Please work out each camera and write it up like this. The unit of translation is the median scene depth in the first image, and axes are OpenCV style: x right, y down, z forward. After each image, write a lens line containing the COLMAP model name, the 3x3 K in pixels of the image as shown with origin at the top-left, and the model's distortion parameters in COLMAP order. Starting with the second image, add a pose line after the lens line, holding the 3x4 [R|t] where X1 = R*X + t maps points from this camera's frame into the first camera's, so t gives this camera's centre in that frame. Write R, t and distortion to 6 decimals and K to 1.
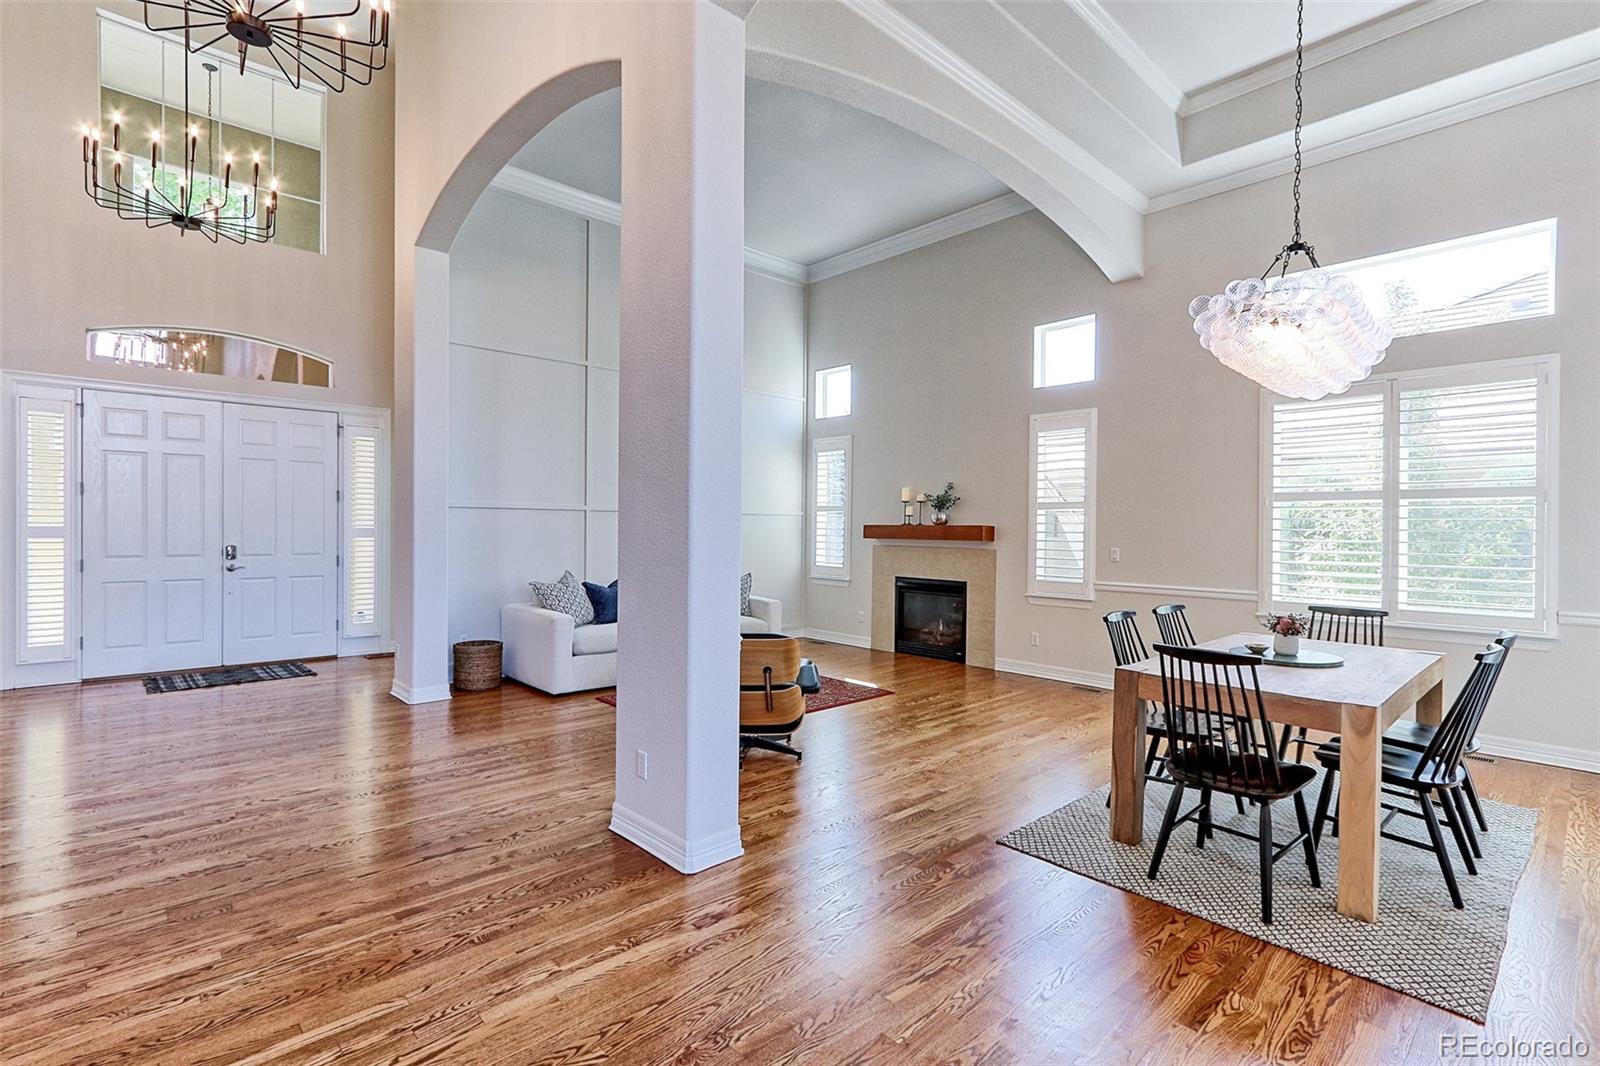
lens RADIAL K [[751.8, 0, 804.1], [0, 751.8, 530.5], [0, 0, 1]] dist [0.001911, 0.000876]
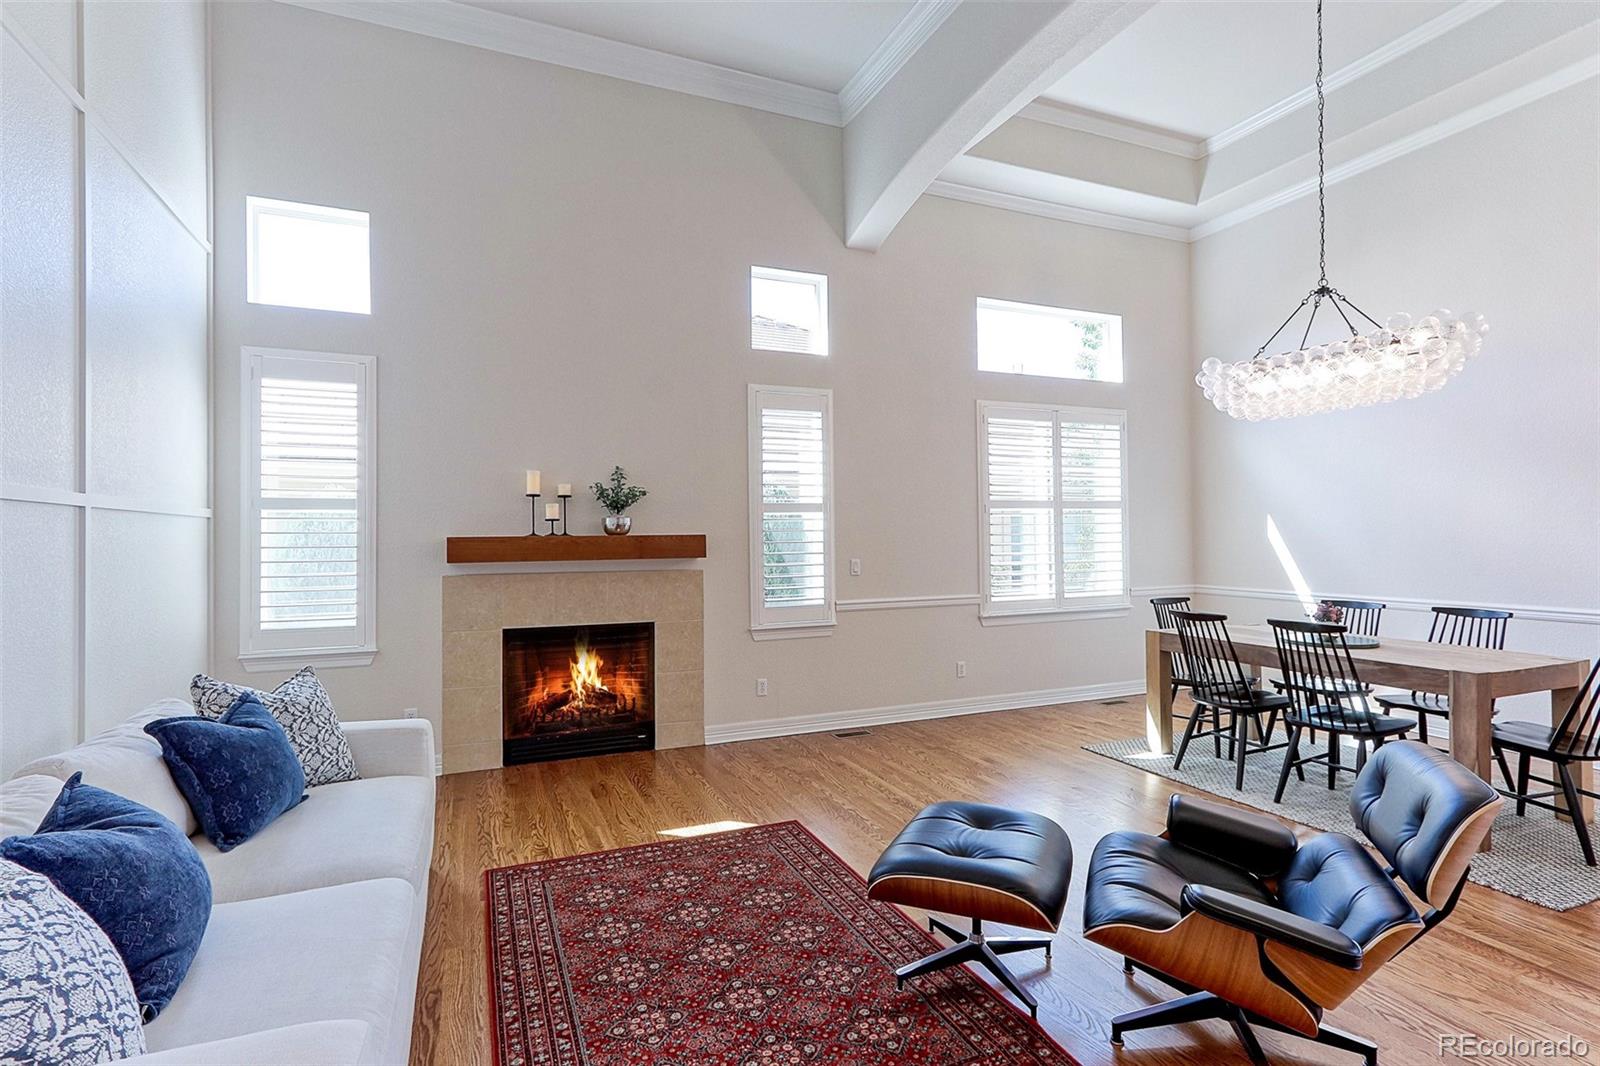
lens RADIAL K [[758.7, 0, 807.3], [0, 758.7, 515.6], [0, 0, 1]] dist [0.013555, 0.000237]
pose [[0.364627, -0.004073, 0.931145, -0.345544], [0.007574, 0.999970, 0.001408, -0.023564], [-0.931123, 0.006539, 0.364647, 0.640114]]
